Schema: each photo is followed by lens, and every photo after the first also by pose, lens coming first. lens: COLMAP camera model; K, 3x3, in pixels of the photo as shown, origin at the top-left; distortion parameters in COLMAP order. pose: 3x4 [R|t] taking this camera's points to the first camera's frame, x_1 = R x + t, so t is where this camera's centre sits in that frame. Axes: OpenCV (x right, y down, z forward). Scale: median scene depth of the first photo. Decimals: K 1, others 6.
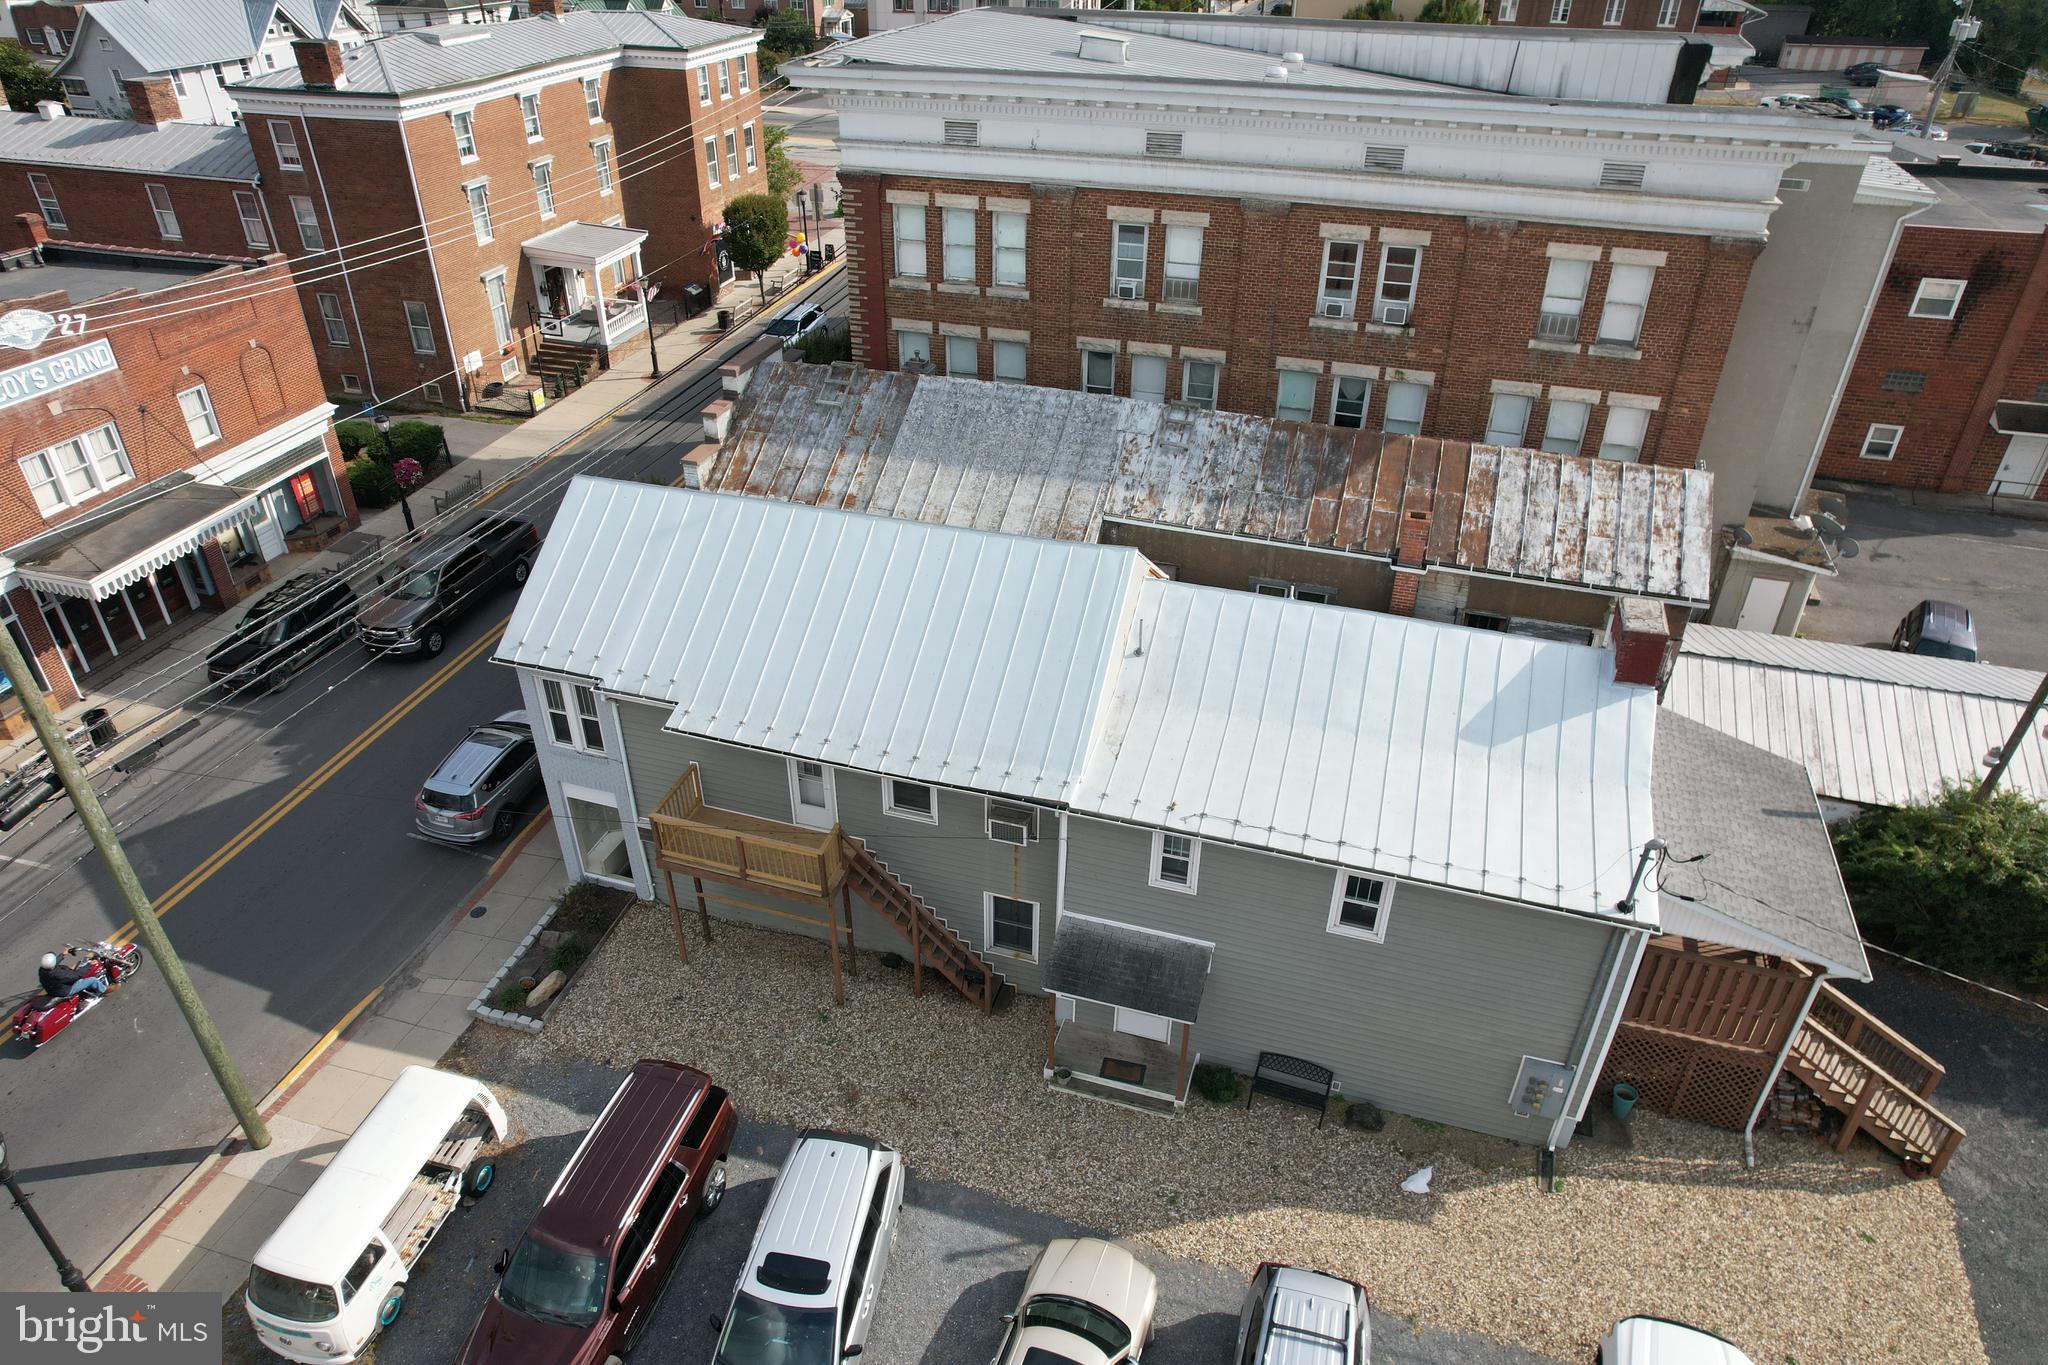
lens RADIAL K [[1306.3, 0, 1024.0], [0, 1306.3, 682.5], [0, 0, 1]] dist [-0.087123, 0.082142]
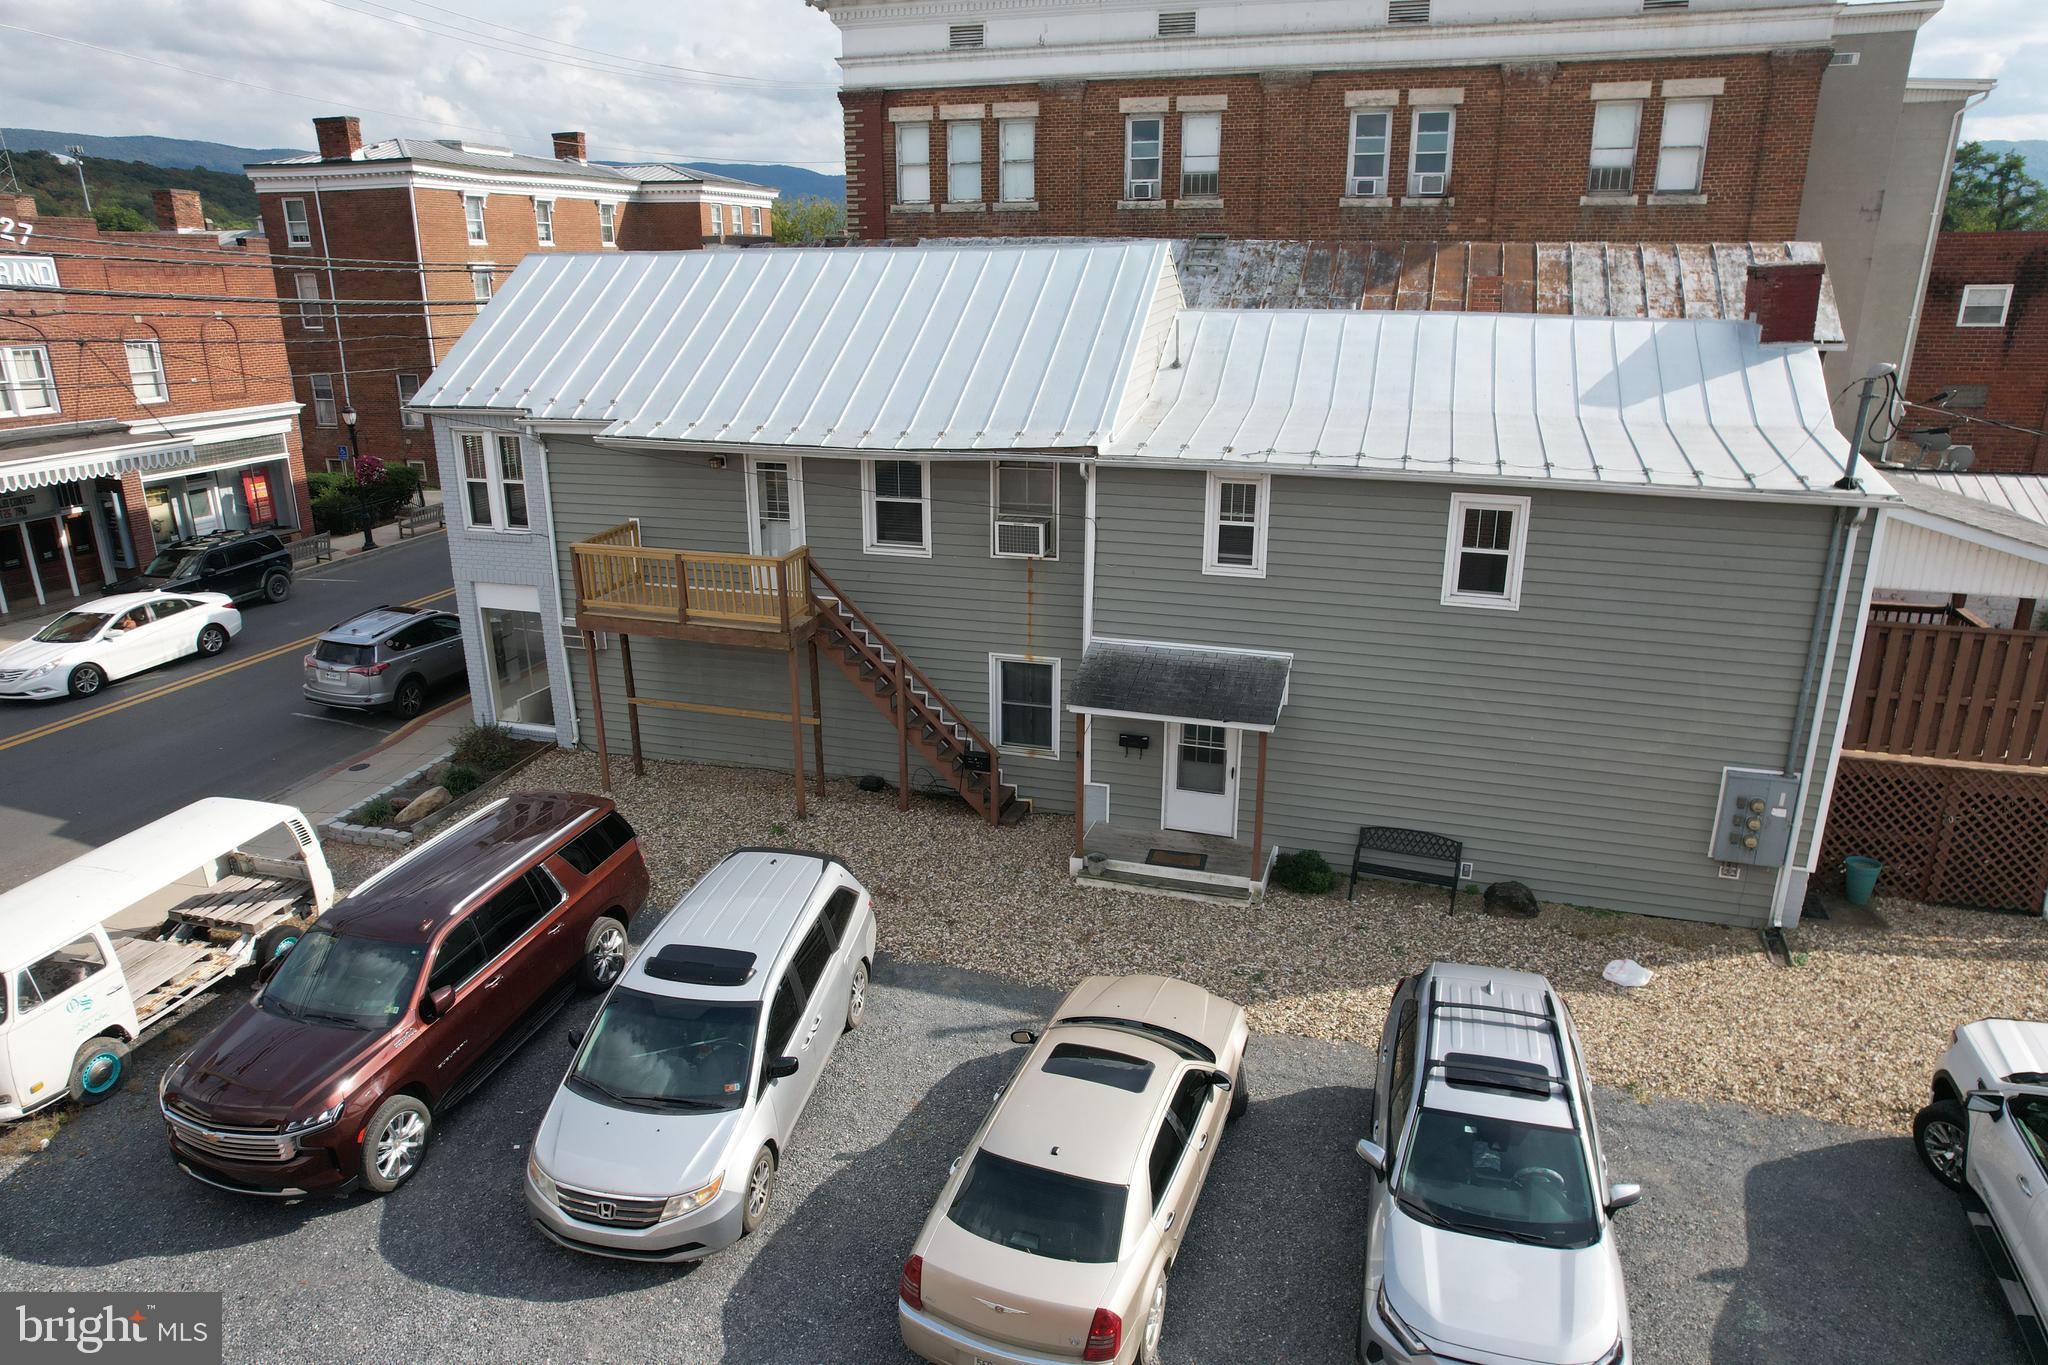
lens RADIAL K [[1306.3, 0, 1024.0], [0, 1306.3, 682.5], [0, 0, 1]] dist [-0.087123, 0.082142]
pose [[0.999953, -0.008086, -0.005271, -0.005112], [0.006476, 0.966956, -0.254862, 0.322468], [0.007158, 0.254816, 0.966963, 0.209914]]
